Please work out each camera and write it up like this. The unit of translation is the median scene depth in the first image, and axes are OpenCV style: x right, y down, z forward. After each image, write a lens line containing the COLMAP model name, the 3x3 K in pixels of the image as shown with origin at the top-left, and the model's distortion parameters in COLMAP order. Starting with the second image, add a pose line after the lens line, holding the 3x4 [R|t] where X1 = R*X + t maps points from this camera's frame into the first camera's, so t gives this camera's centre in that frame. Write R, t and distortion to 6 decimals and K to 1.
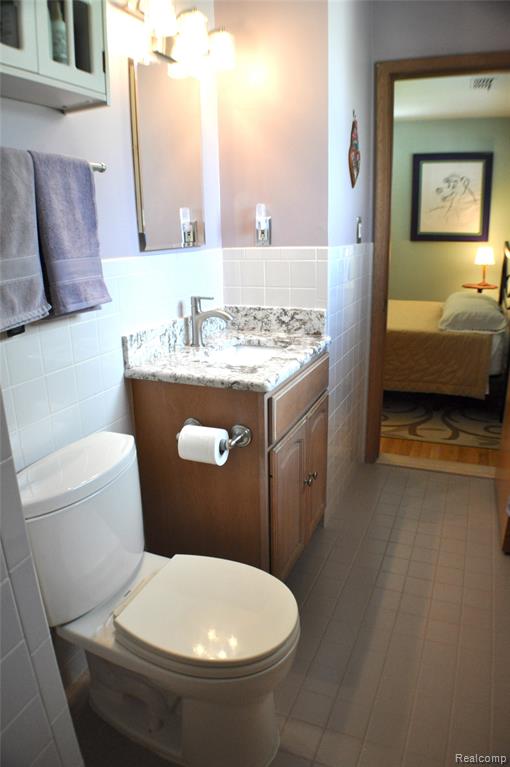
lens RADIAL K [[514.1, 0, 255.0], [0, 514.1, 383.5], [0, 0, 1]] dist [-0.154116, 0.027622]
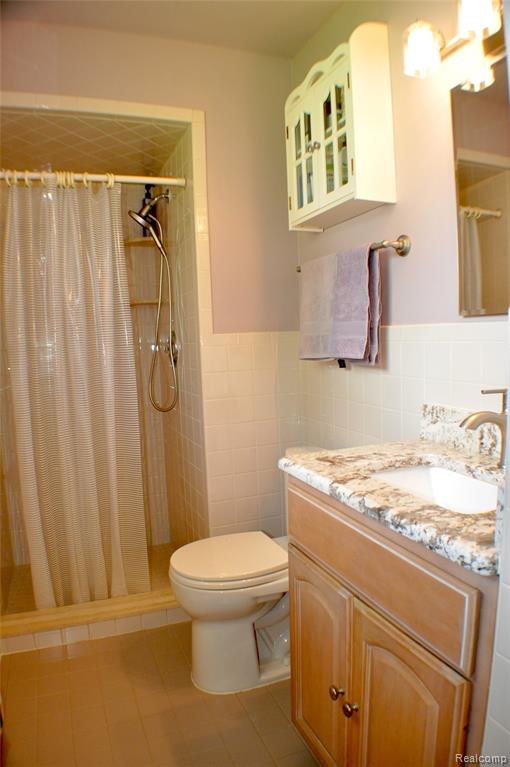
lens RADIAL K [[514.1, 0, 255.0], [0, 514.1, 383.5], [0, 0, 1]] dist [-0.154116, 0.027622]
pose [[-0.714255, 0.102045, -0.692407, 0.605811], [-0.158441, 0.940055, 0.301983, -0.354212], [0.681716, 0.325399, -0.655270, 1.346365]]
